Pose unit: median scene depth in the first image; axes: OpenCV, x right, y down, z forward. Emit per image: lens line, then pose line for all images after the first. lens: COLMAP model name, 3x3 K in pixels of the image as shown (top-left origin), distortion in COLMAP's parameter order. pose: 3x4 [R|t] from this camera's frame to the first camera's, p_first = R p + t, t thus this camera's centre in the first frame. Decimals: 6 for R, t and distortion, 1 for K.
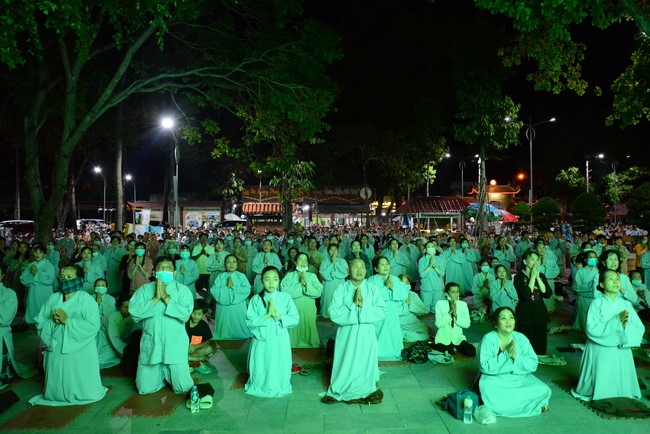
lens RADIAL K [[503.9, 0, 324.5], [0, 503.9, 216.0], [0, 0, 1]] dist [-0.130319, 0.088004]
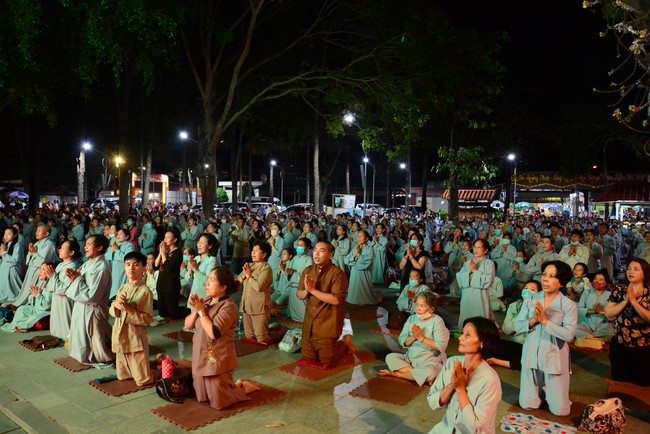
lens RADIAL K [[503.9, 0, 325.9], [0, 503.9, 213.8], [0, 0, 1]] dist [-0.130319, 0.088004]
pose [[0.785917, 0.028233, -0.617688, 0.320725], [-0.014687, 0.999528, 0.027000, -0.000109], [0.618158, -0.012148, 0.785960, 0.062924]]
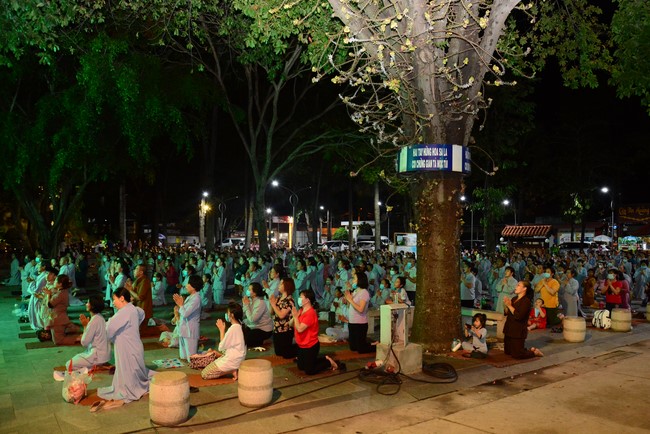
lens RADIAL K [[503.9, 0, 325.4], [0, 503.9, 218.4], [0, 0, 1]] dist [-0.130319, 0.088004]
pose [[0.572921, -0.030150, -0.819056, 0.544726], [-0.000299, 0.999315, -0.036994, -0.003946], [0.819611, 0.021440, 0.572519, 0.121243]]
